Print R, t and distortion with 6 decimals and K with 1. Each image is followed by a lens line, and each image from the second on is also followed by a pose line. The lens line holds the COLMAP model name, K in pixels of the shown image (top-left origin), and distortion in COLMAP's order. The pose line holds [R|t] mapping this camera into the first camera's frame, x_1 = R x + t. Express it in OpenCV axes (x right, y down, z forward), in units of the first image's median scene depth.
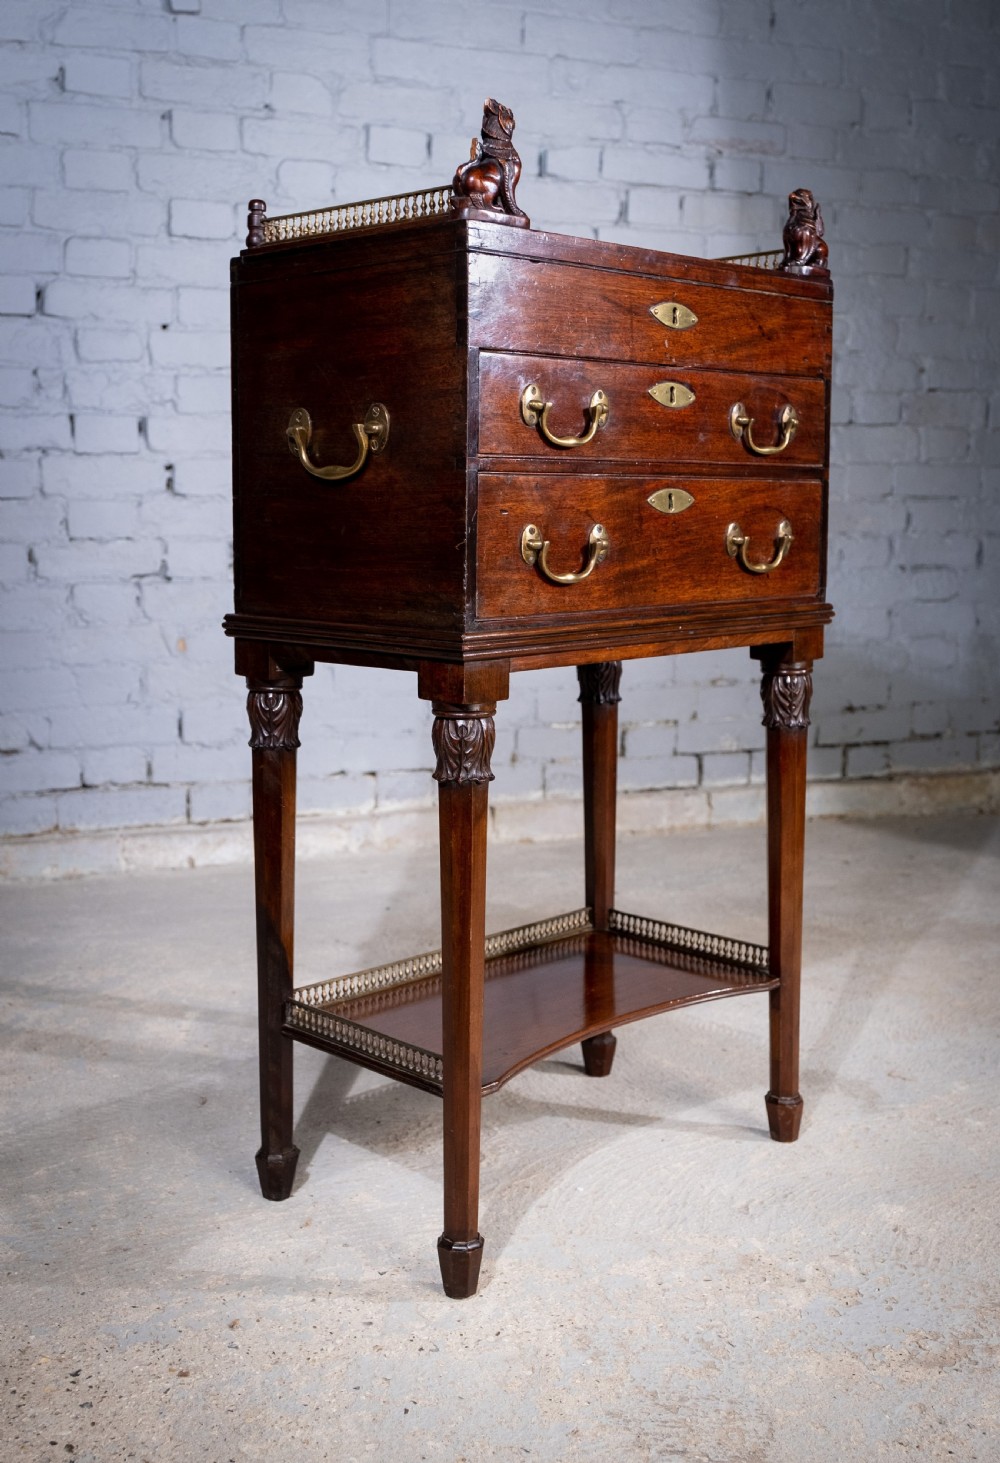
lens RADIAL K [[1531.3, 0, 452.0], [0, 1531.3, 699.7], [0, 0, 1]] dist [-0.002220, -0.014159]
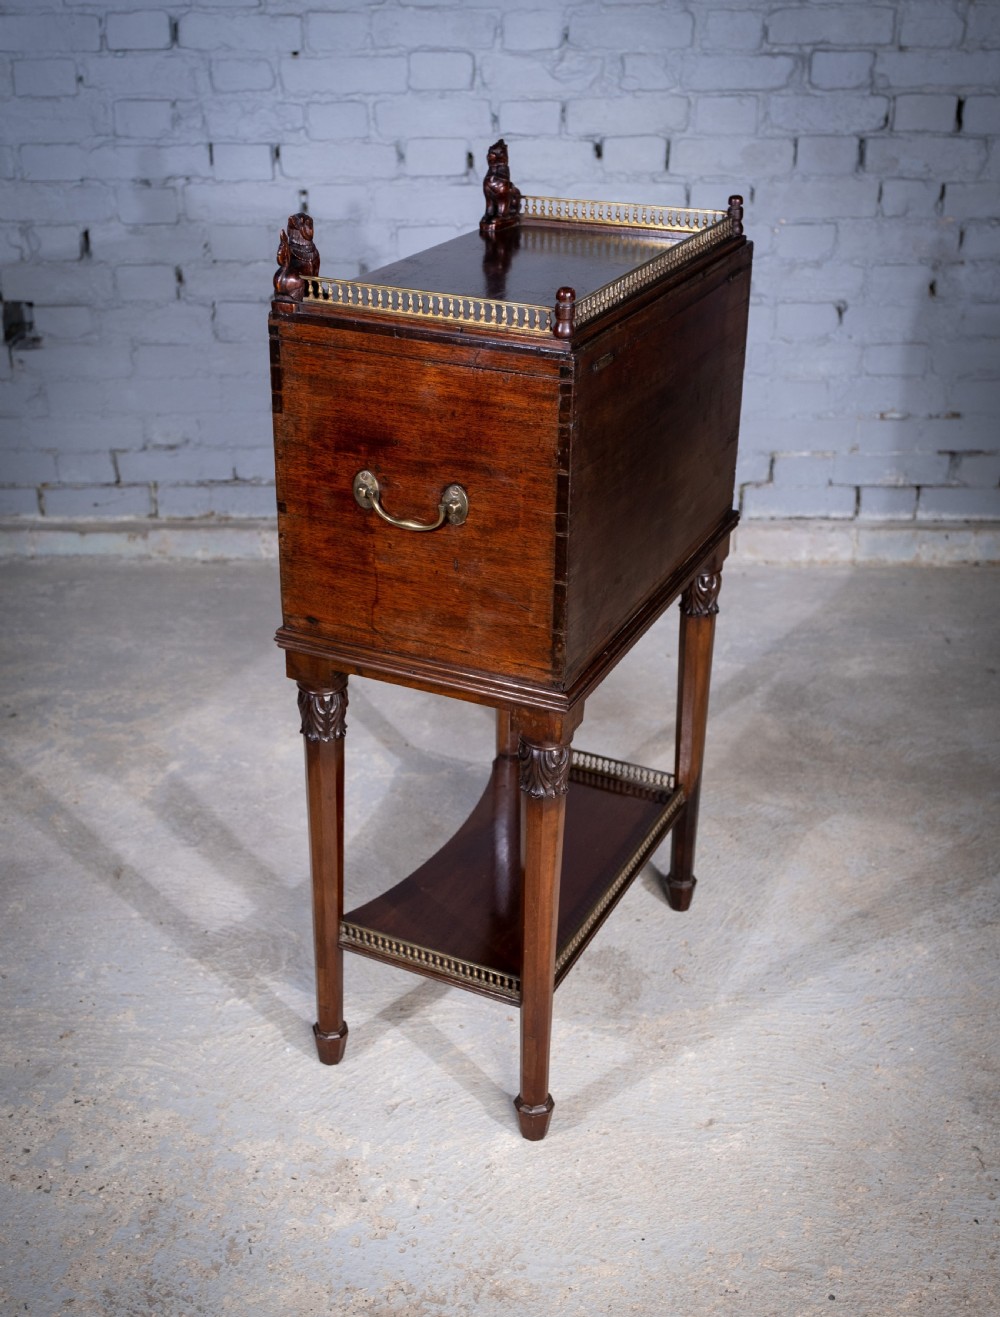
lens RADIAL K [[1512.3, 0, 457.7], [0, 1512.3, 606.3], [0, 0, 1]] dist [-0.019300, 0.023876]
pose [[0.930894, 0.148258, -0.333851, 0.291806], [-0.039680, 0.949566, 0.311046, -0.204454], [0.363128, -0.276303, 0.889828, 0.045410]]
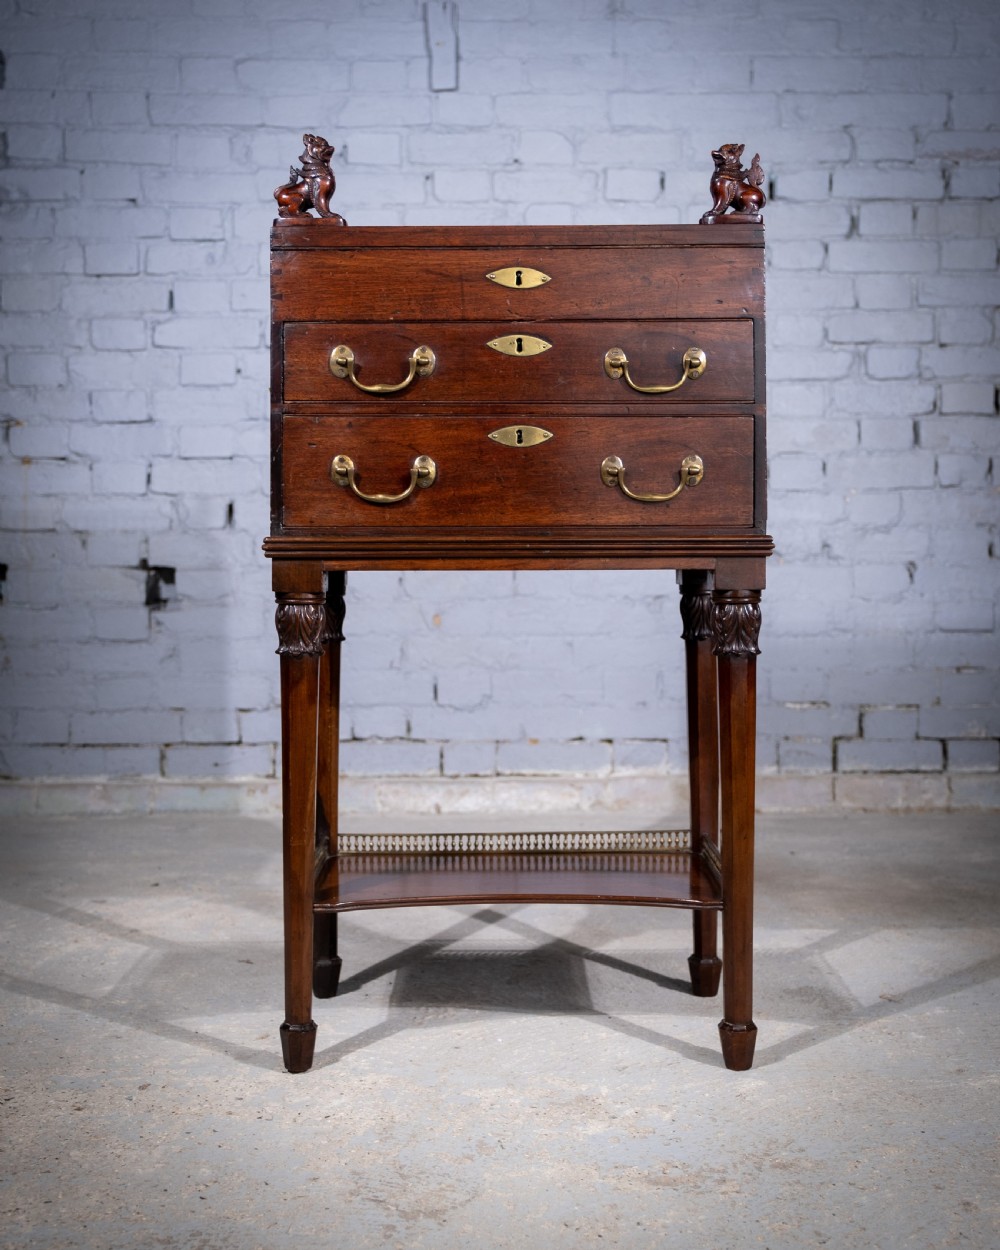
lens RADIAL K [[1473.6, 0, 493.4], [0, 1473.6, 617.2], [0, 0, 1]] dist [0.024004, -0.032615]
pose [[0.942891, 0.007152, -0.333024, 0.235088], [-0.034968, 0.996371, -0.077608, 0.047139], [0.331260, 0.084821, 0.939719, -0.037066]]
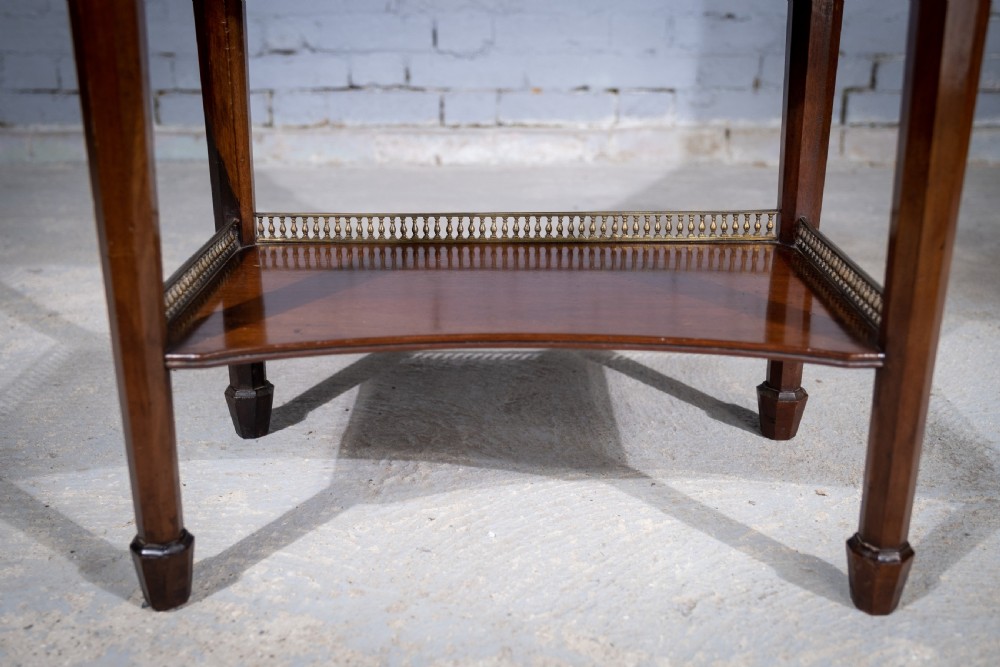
lens RADIAL K [[1034.3, 0, 495.2], [0, 1034.3, 322.6], [0, 0, 1]] dist [-0.023651, -0.011541]
pose [[0.940943, 0.110904, -0.319887, 0.125041], [-0.041381, 0.975416, 0.216453, 0.056532], [0.336028, -0.190433, 0.922399, 0.289410]]
